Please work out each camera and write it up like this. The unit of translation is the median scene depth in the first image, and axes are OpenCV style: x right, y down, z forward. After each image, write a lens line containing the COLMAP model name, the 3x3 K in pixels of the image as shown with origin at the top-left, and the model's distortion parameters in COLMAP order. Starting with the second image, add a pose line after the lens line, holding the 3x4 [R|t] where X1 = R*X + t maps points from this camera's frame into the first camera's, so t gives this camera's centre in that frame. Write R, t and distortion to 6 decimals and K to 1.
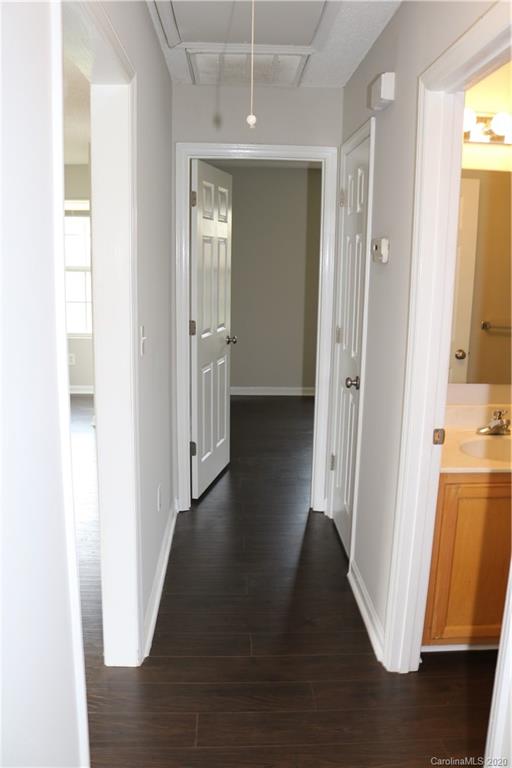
lens RADIAL K [[629.5, 0, 261.0], [0, 629.5, 383.4], [0, 0, 1]] dist [-0.147431, 0.122991]
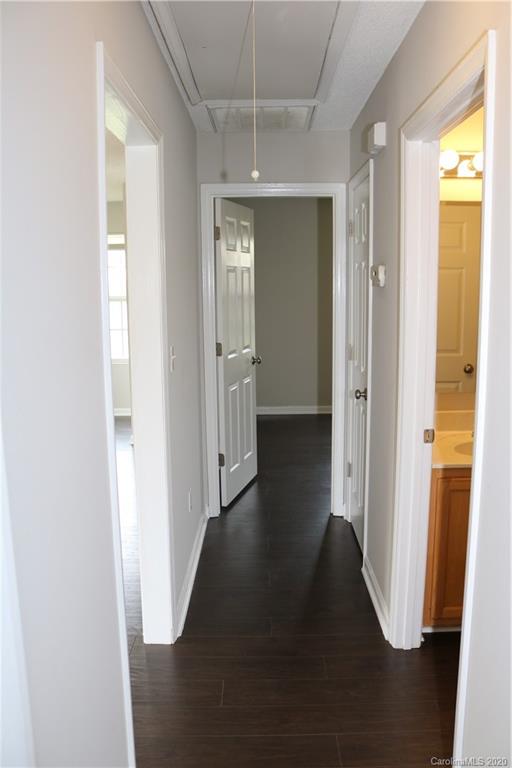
lens RADIAL K [[629.5, 0, 260.3], [0, 629.5, 386.6], [0, 0, 1]] dist [-0.147431, 0.122991]
pose [[0.998161, -0.021275, -0.056758, 0.029810], [0.019324, 0.999211, -0.034706, 0.019735], [0.057452, 0.033545, 0.997785, -0.119172]]
